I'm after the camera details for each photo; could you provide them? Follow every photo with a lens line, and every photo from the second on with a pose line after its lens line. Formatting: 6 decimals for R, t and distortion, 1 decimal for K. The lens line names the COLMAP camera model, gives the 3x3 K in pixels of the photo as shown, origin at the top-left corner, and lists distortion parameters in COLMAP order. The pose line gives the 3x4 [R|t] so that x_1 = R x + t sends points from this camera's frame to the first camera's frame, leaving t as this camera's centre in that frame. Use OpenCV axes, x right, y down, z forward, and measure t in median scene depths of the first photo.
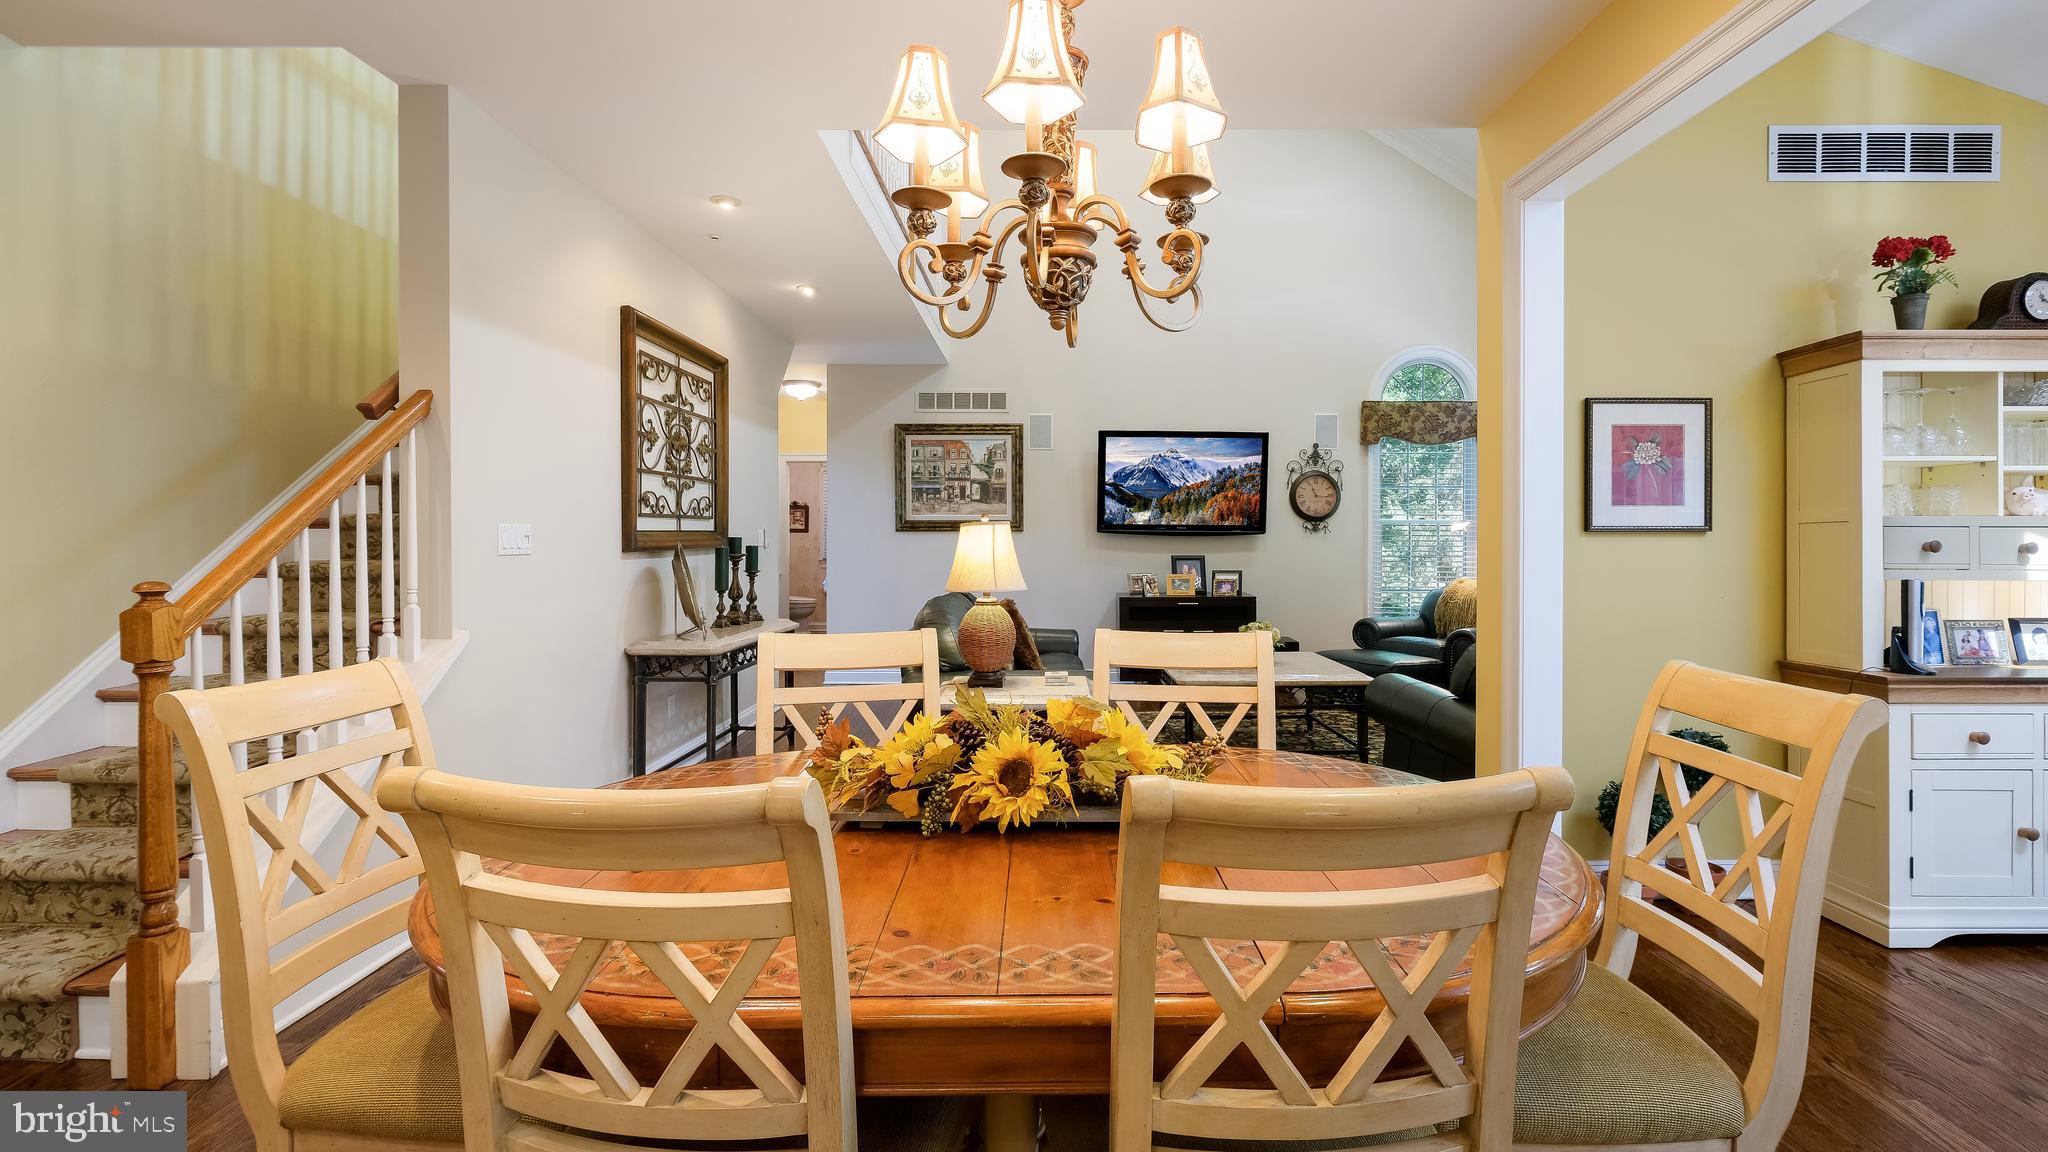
lens RADIAL K [[907.4, 0, 1040.0], [0, 907.4, 534.6], [0, 0, 1]] dist [0.001558, 0.000905]
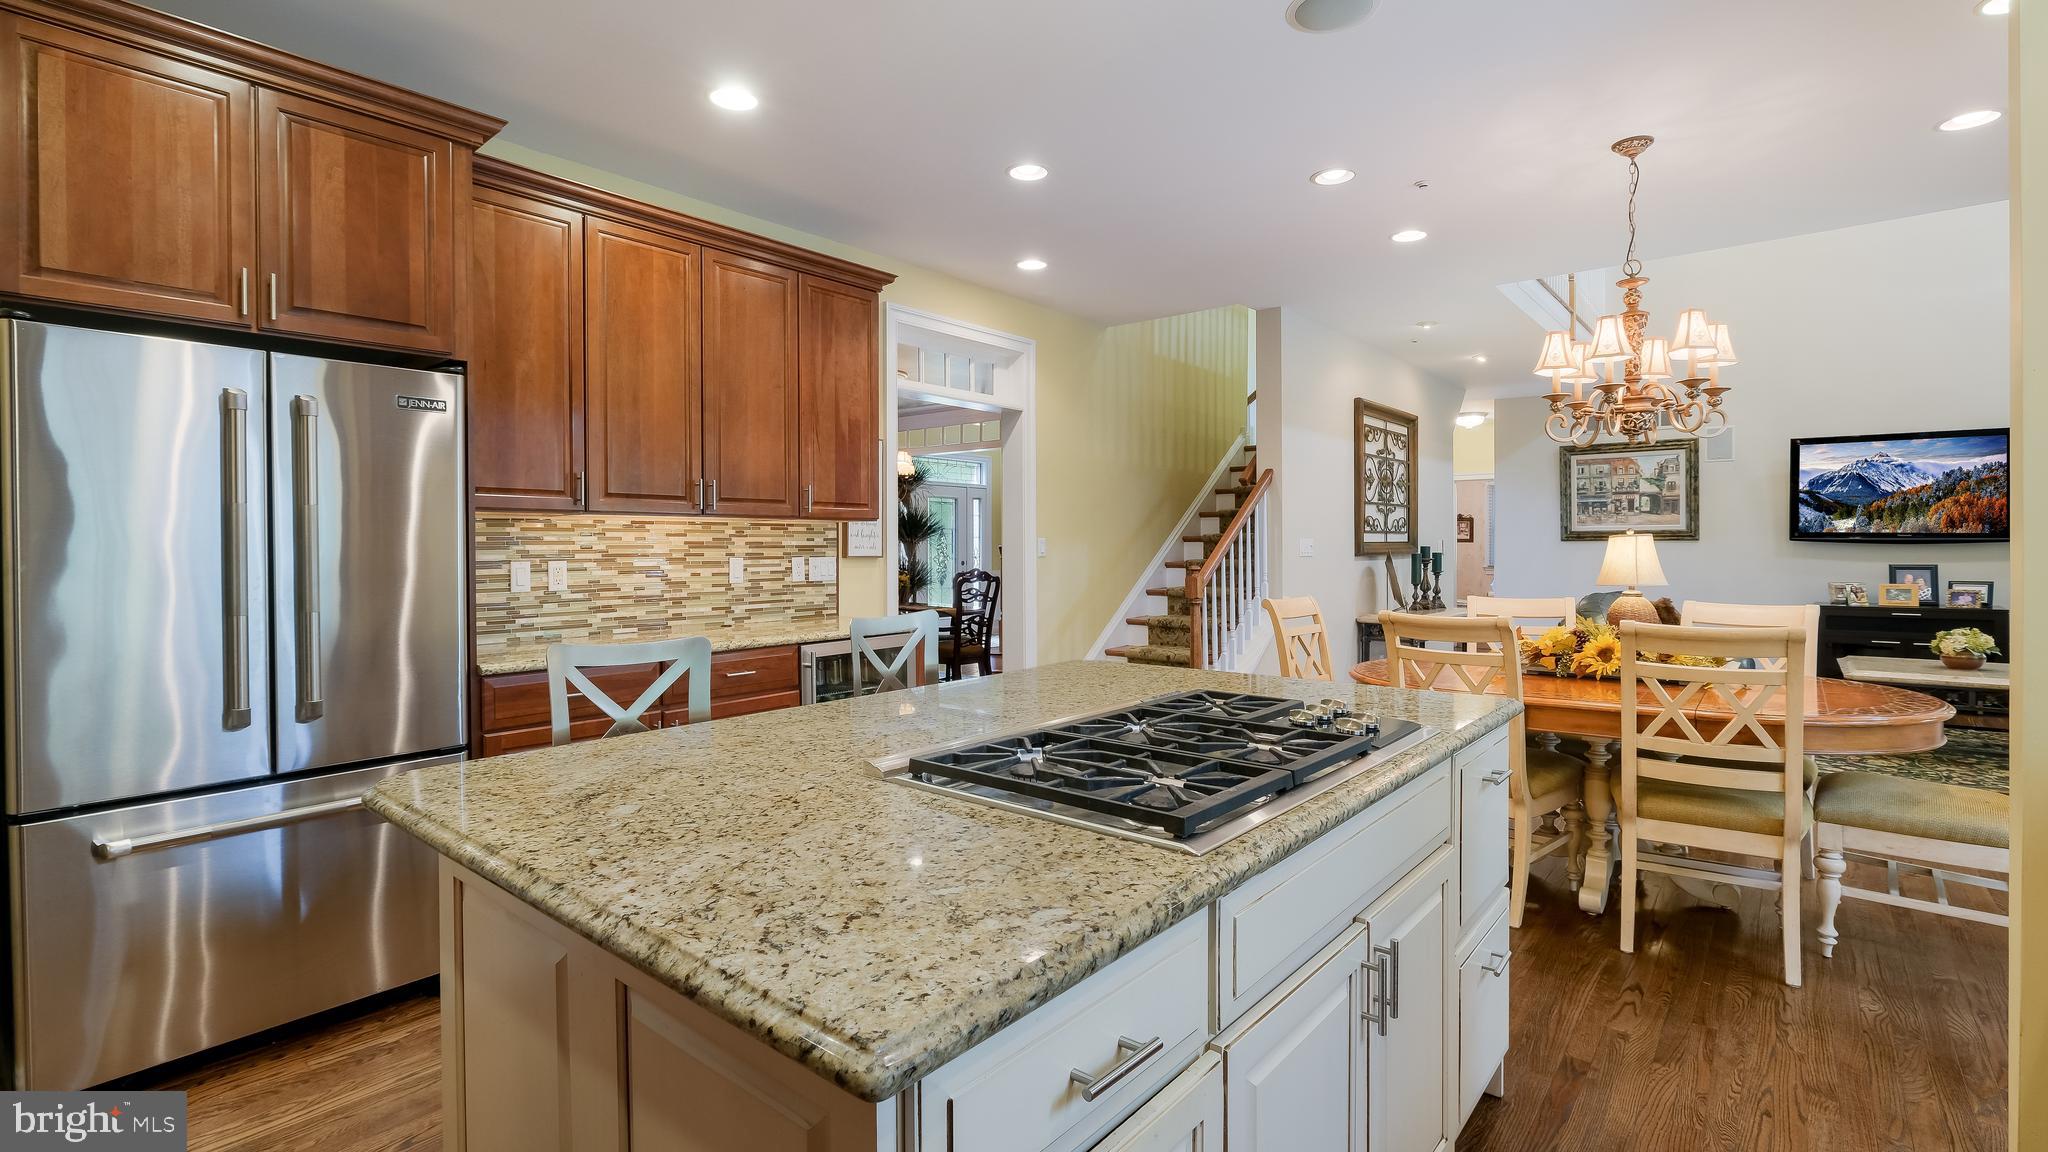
lens RADIAL K [[907.4, 0, 1039.2], [0, 907.4, 550.5], [0, 0, 1]] dist [0.001558, 0.000905]
pose [[0.772536, 0.000053, -0.634971, 0.061176], [0.004398, 0.999976, 0.005435, -0.000598], [0.634956, -0.006991, 0.772517, -0.308617]]
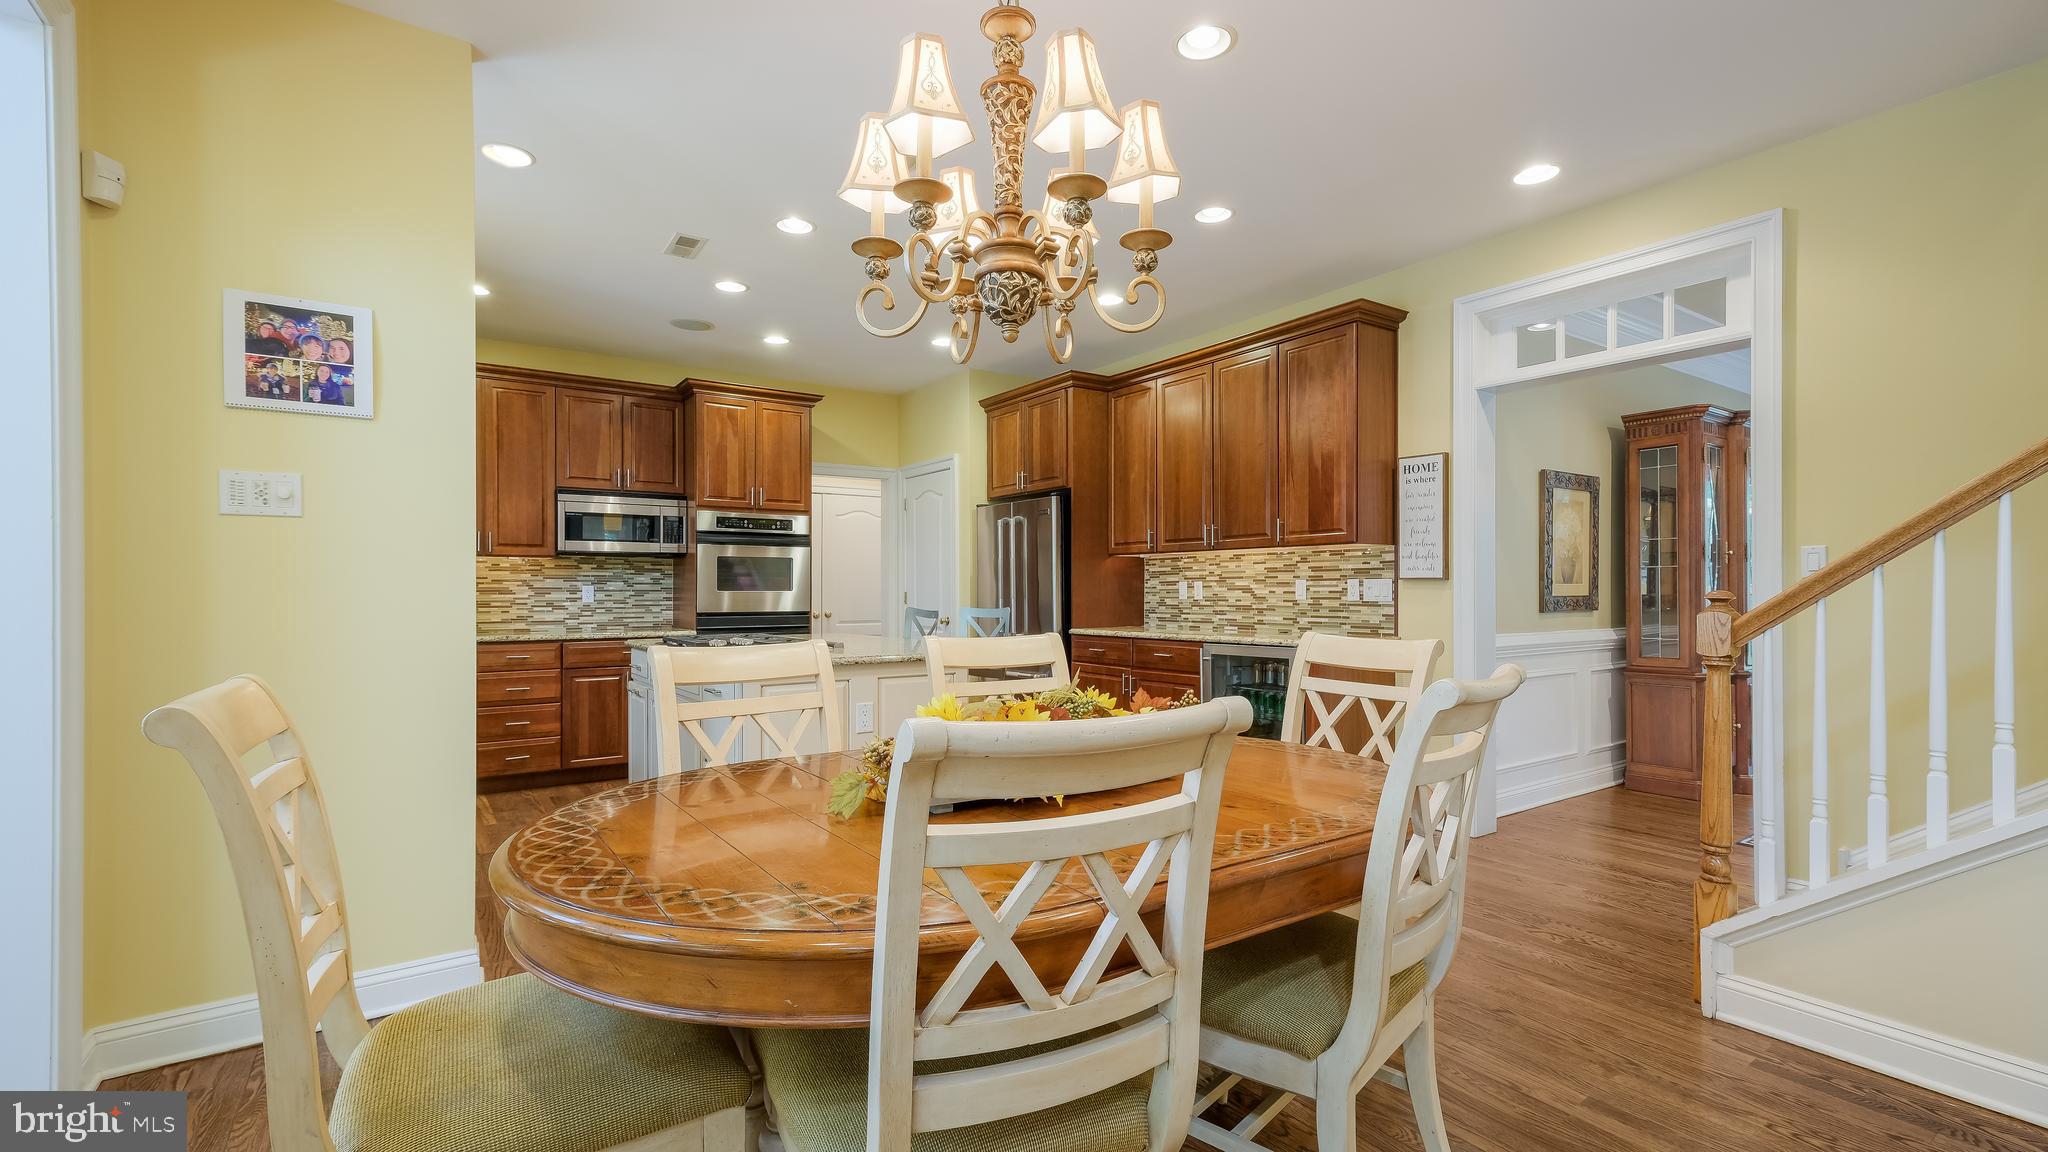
lens RADIAL K [[907.4, 0, 1056.6], [0, 907.4, 588.3], [0, 0, 1]] dist [0.001558, 0.000905]
pose [[-0.805583, 0.000267, -0.592483, 0.119586], [0.003430, 0.999985, -0.004213, 0.013671], [0.592473, -0.005426, -0.805572, 0.381527]]
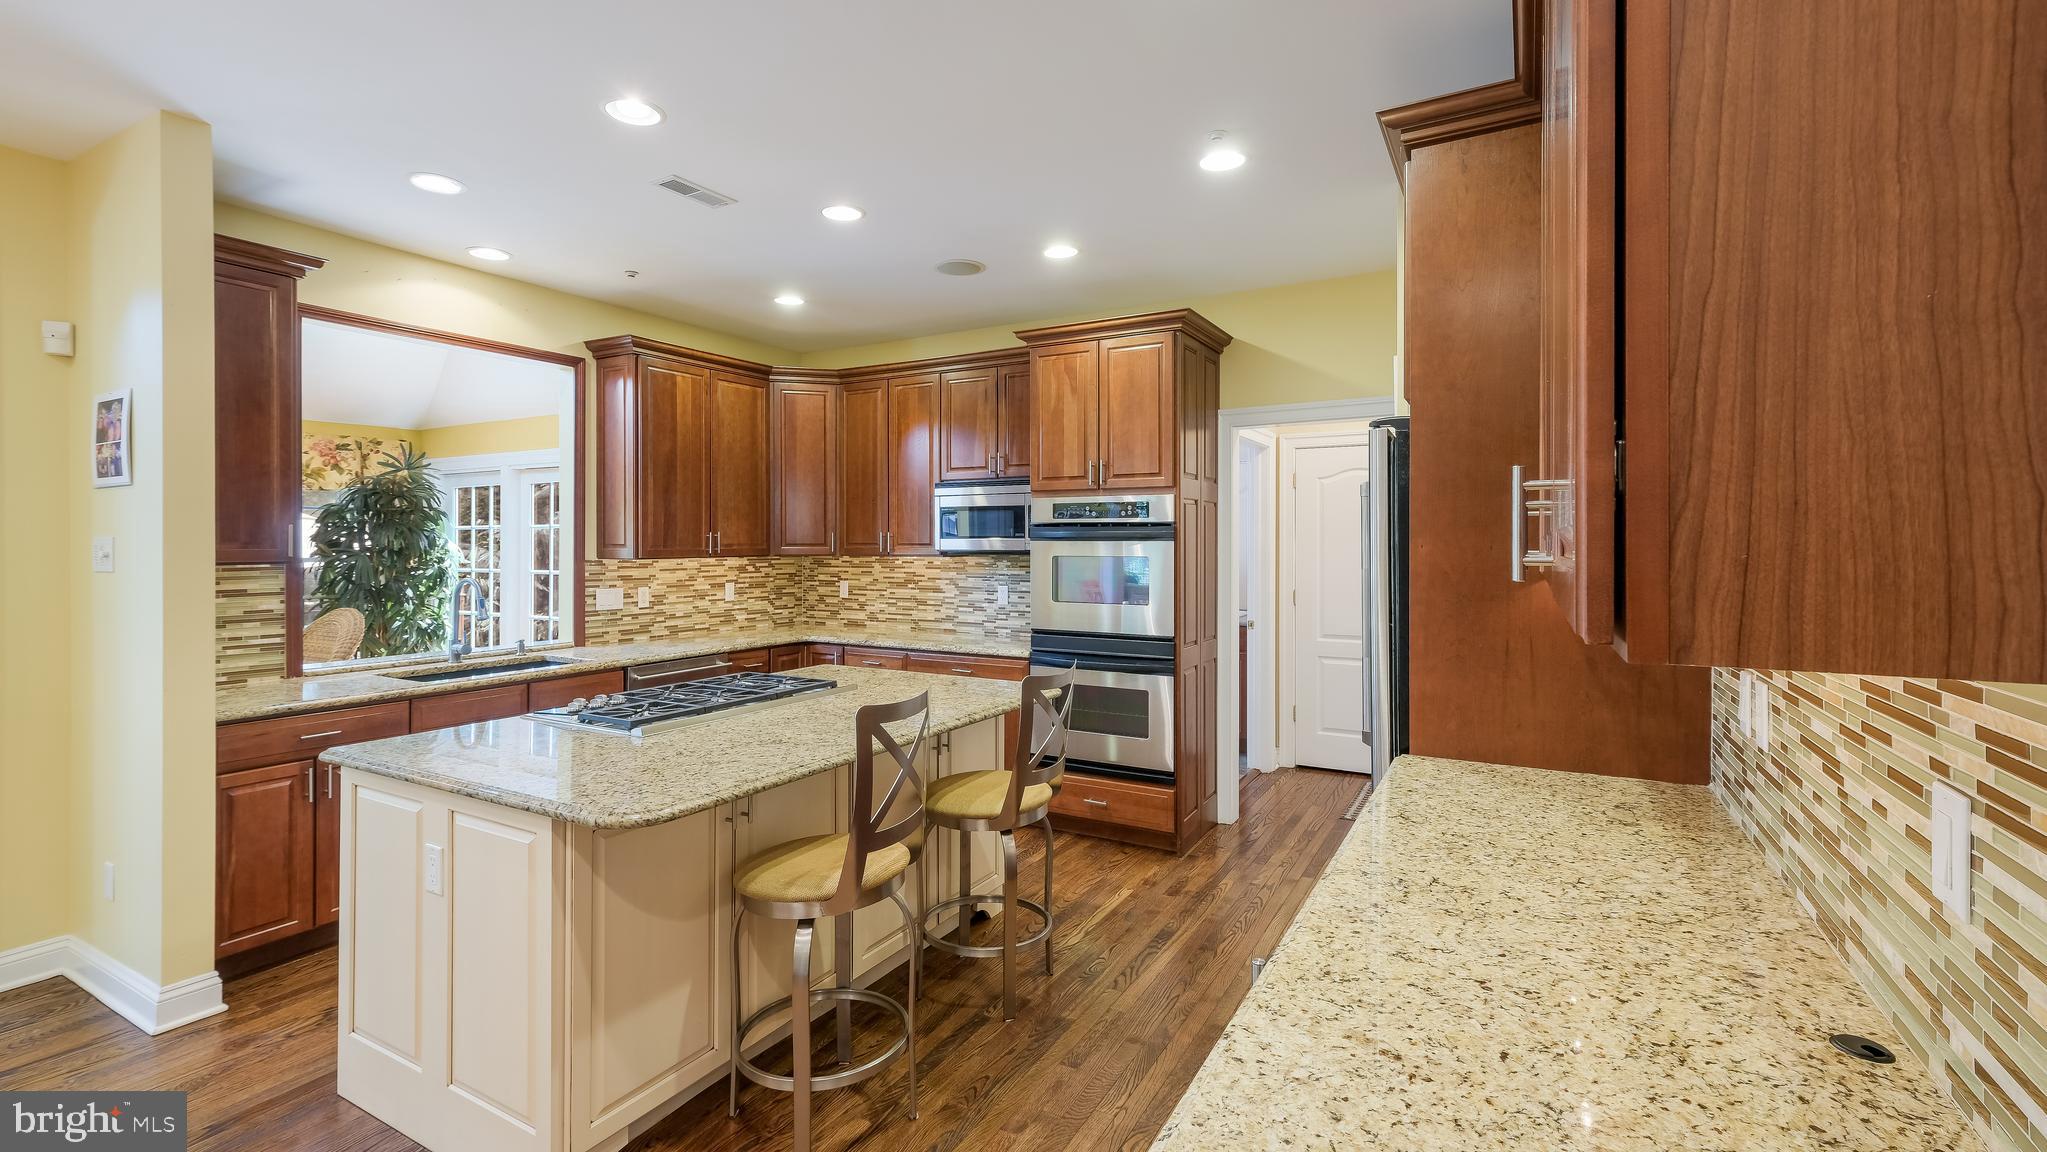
lens RADIAL K [[906.9, 0, 1004.2], [0, 906.9, 541.6], [0, 0, 1]] dist [0.001558, 0.000905]
pose [[-0.868147, 0.001127, 0.496306, -0.348165], [-0.000310, 0.999996, -0.002812, -0.023788], [-0.496308, -0.002595, -0.868143, 0.128277]]
